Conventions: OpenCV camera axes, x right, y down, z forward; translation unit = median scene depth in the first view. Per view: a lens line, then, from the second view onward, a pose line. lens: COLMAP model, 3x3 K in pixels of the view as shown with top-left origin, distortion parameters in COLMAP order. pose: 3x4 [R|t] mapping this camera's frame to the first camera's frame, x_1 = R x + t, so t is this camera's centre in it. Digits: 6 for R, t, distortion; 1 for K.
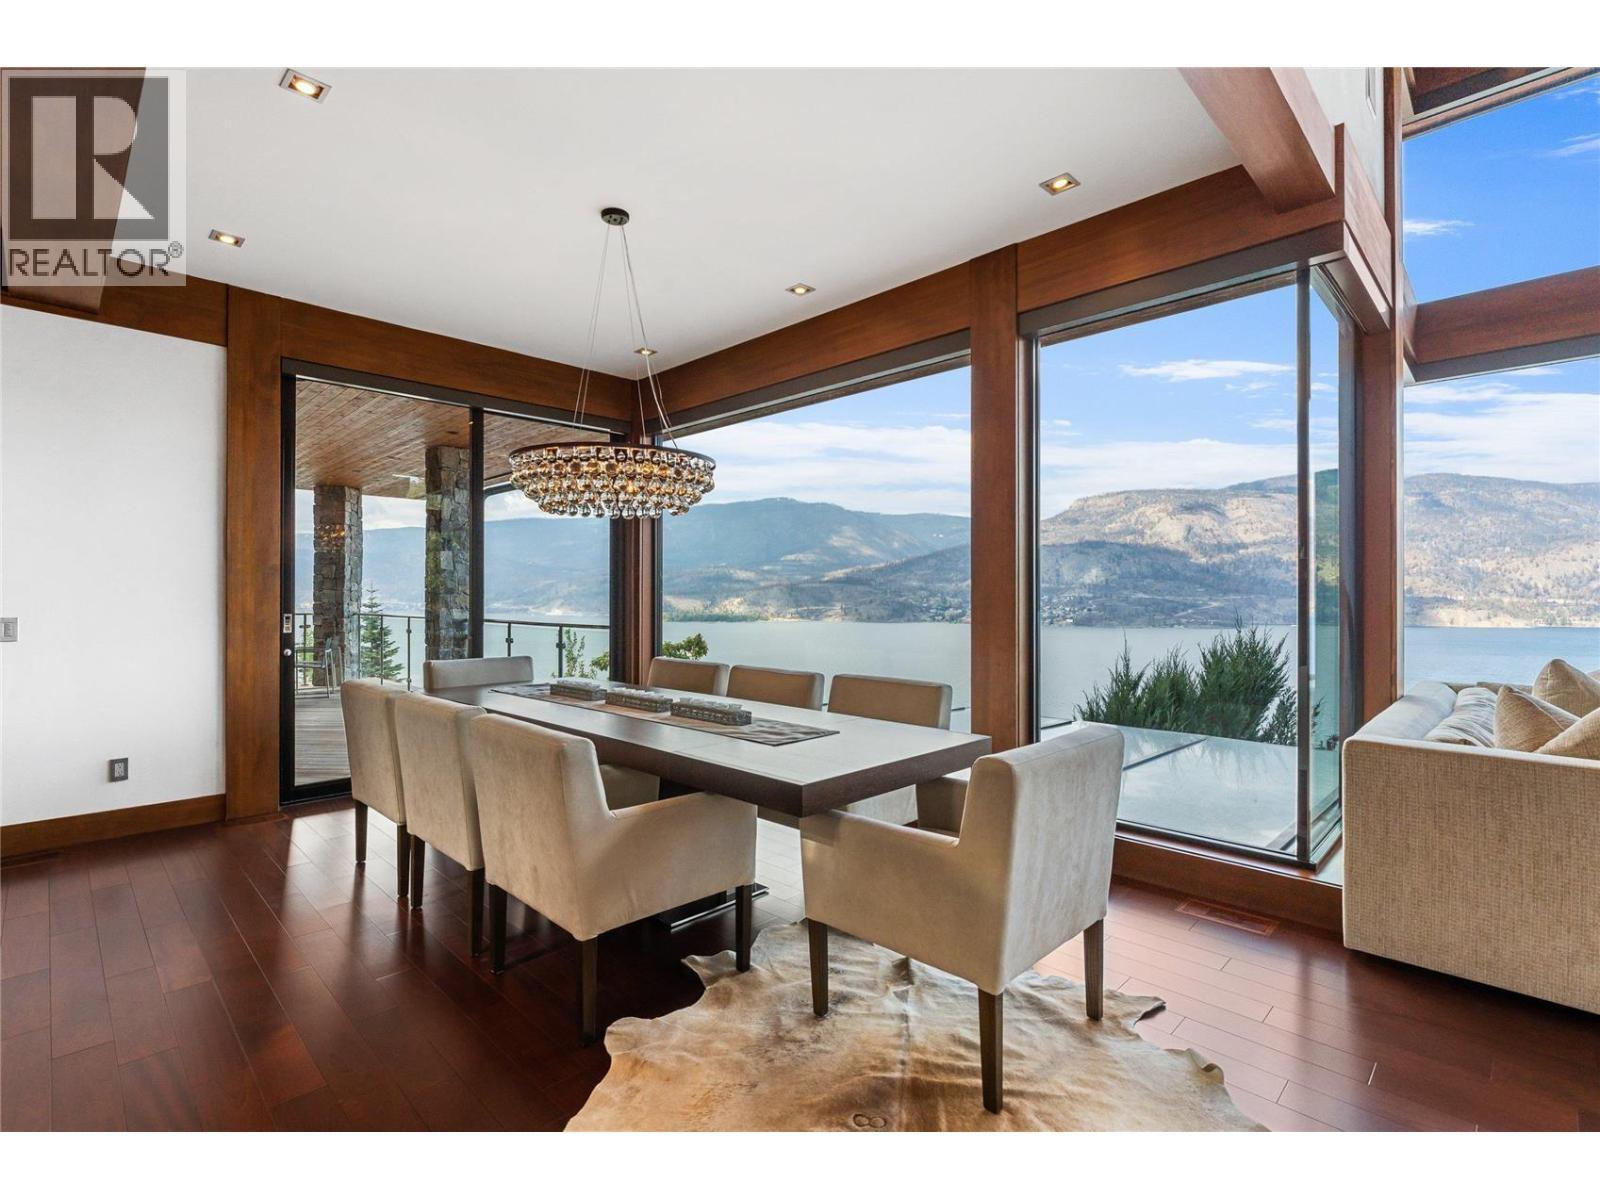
lens RADIAL K [[748.8, 0, 789.4], [0, 748.8, 594.0], [0, 0, 1]] dist [-0.004468, -0.000209]
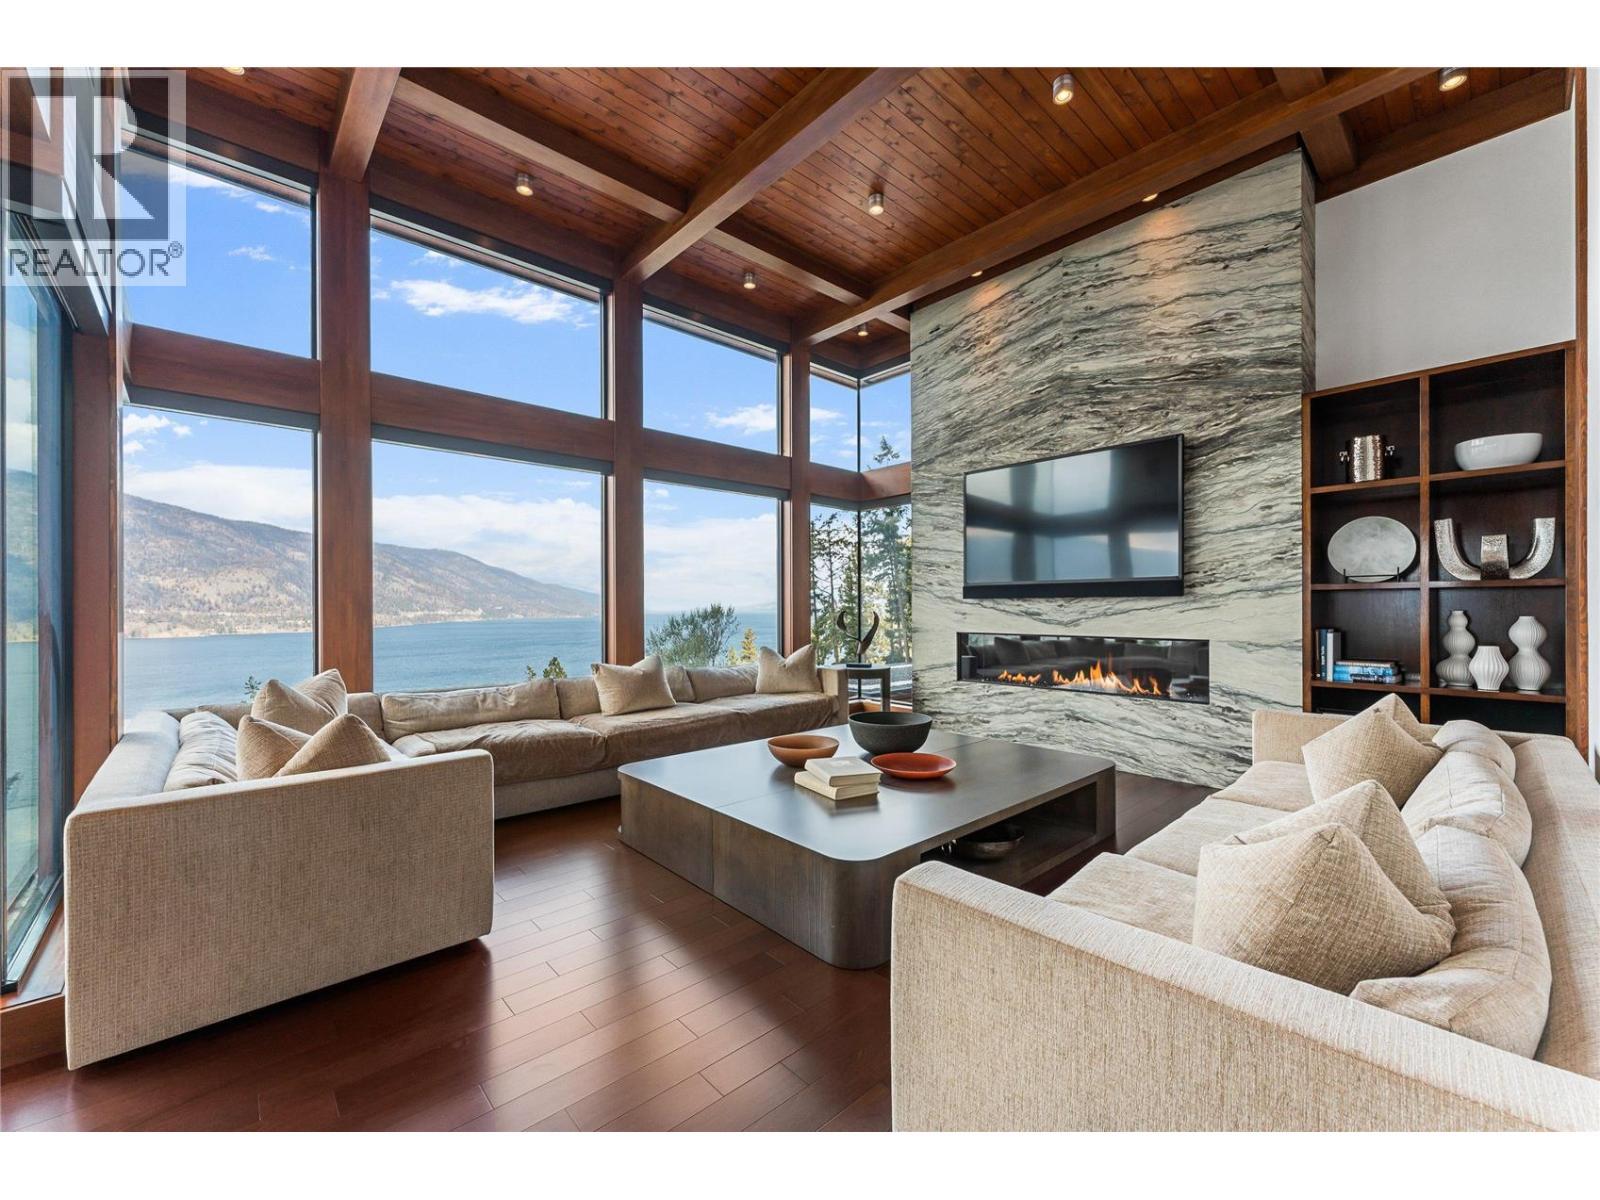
lens RADIAL K [[649.5, 0, 797.5], [0, 649.5, 607.3], [0, 0, 1]] dist [0.000785, 0.000620]
pose [[0.048921, -0.000416, 0.998803, 0.050487], [0.001821, 0.999998, 0.000327, -0.021991], [-0.998801, 0.001803, 0.048921, 0.117798]]
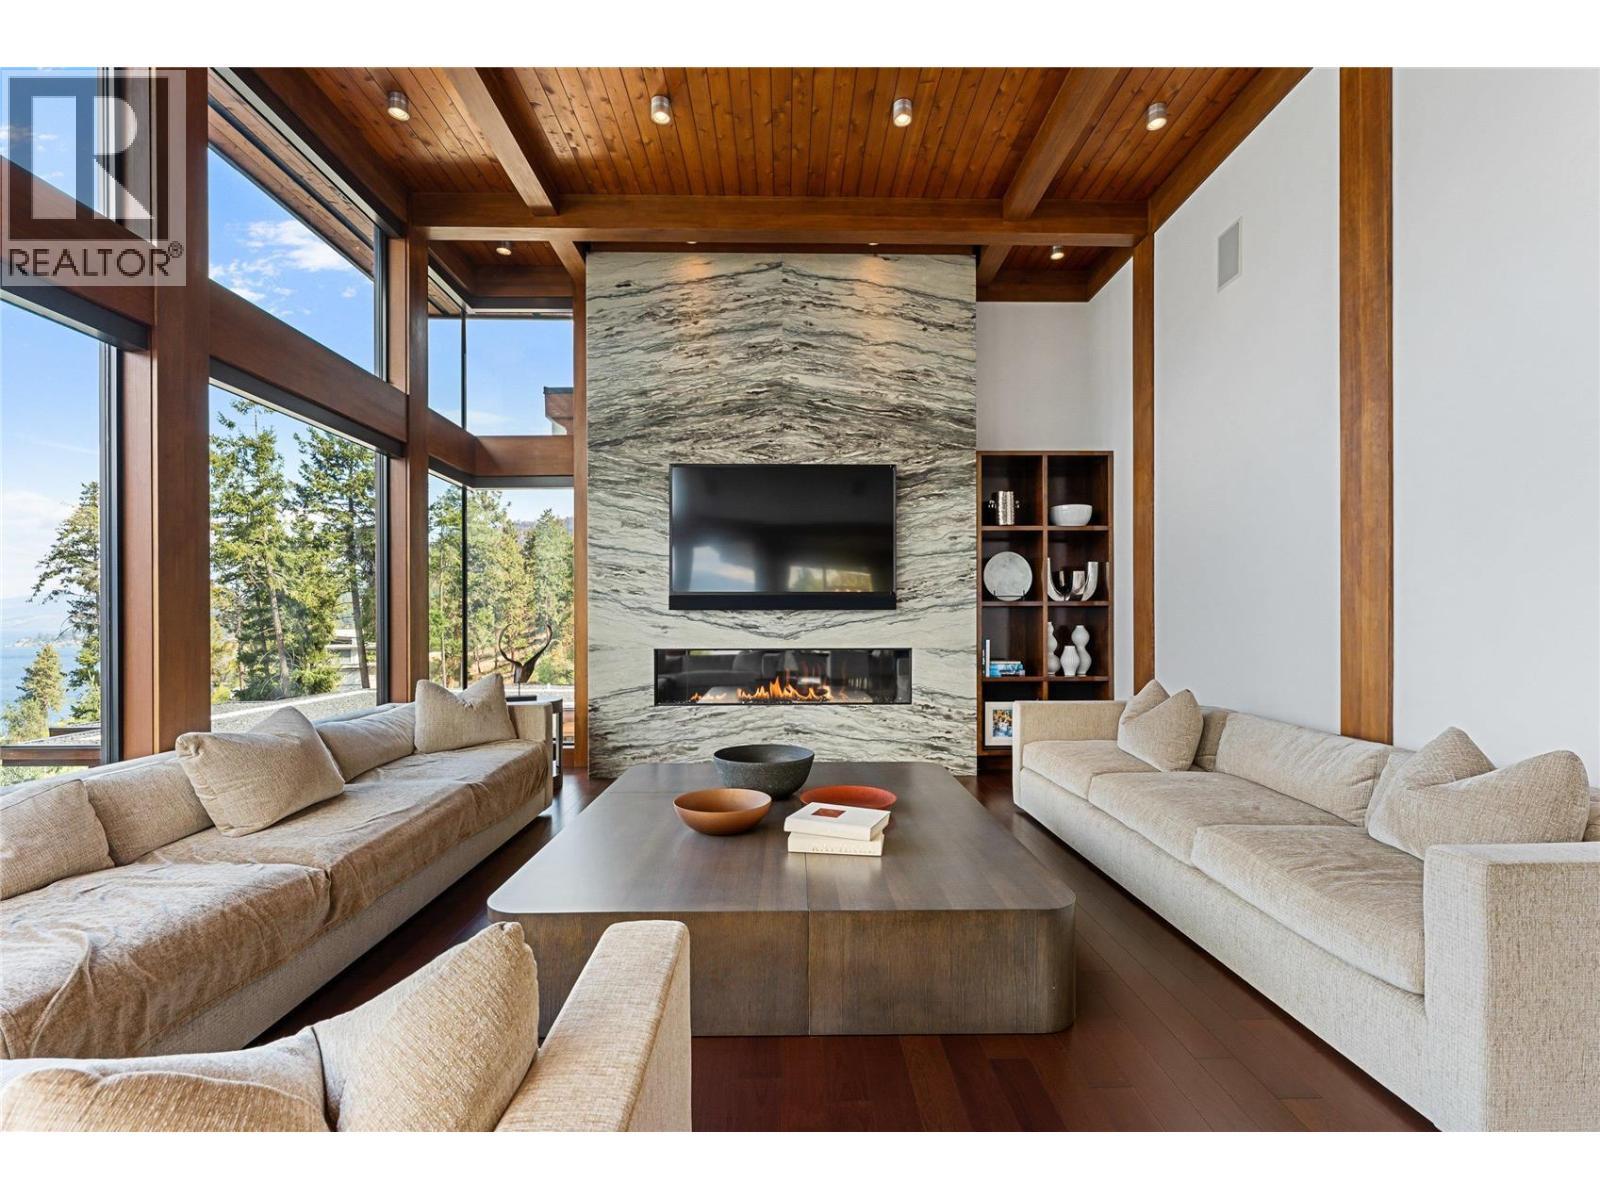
lens RADIAL K [[699.3, 0, 800.2], [0, 699.3, 617.8], [0, 0, 1]] dist [-0.001351, 0.000649]
pose [[-0.723807, 0.001905, 0.690000, 0.177643], [0.001135, 0.999998, -0.001570, -0.022035], [-0.690002, -0.000354, -0.723807, 0.296444]]
